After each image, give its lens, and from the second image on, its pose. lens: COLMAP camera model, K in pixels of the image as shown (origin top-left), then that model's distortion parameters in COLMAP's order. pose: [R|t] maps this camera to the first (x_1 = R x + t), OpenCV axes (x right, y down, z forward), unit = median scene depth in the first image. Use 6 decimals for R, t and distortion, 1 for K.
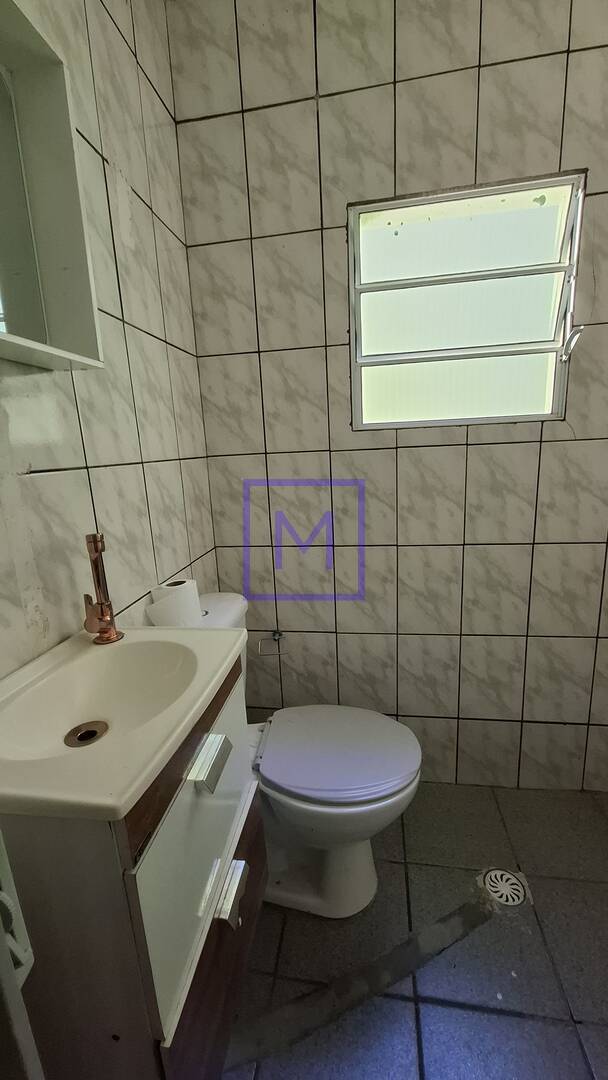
lens RADIAL K [[426.9, 0, 304.0], [0, 426.9, 540.0], [0, 0, 1]] dist [-0.000183, 0.000158]
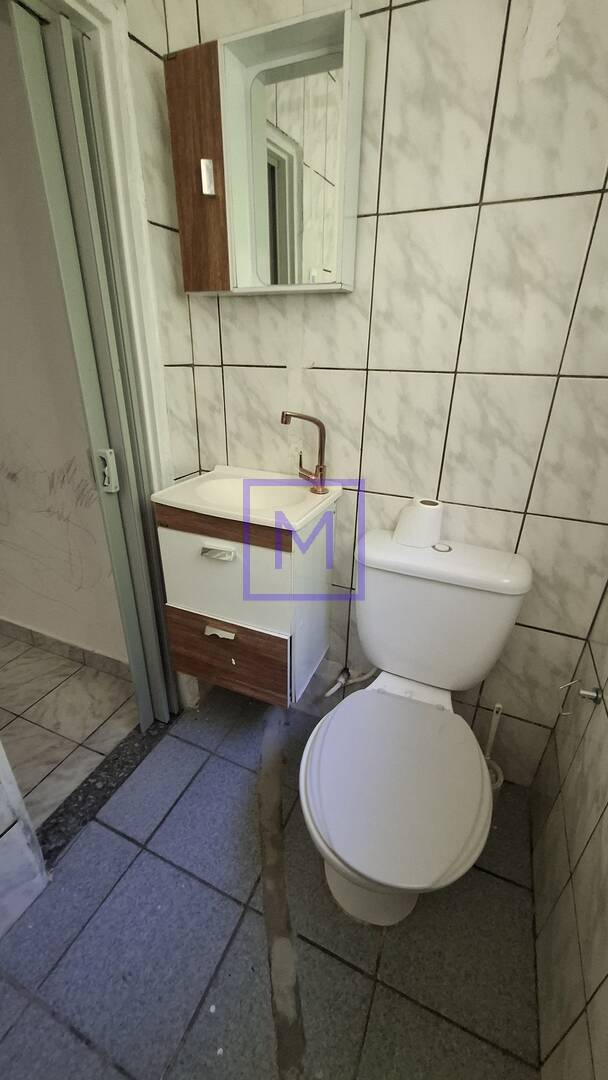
lens RADIAL K [[426.9, 0, 304.0], [0, 426.9, 540.0], [0, 0, 1]] dist [-0.000183, 0.000158]
pose [[-0.249512, 0.430793, -0.867272, 0.552189], [-0.213865, 0.848970, 0.483231, -0.198356], [0.944460, 0.306051, -0.119697, 0.709271]]
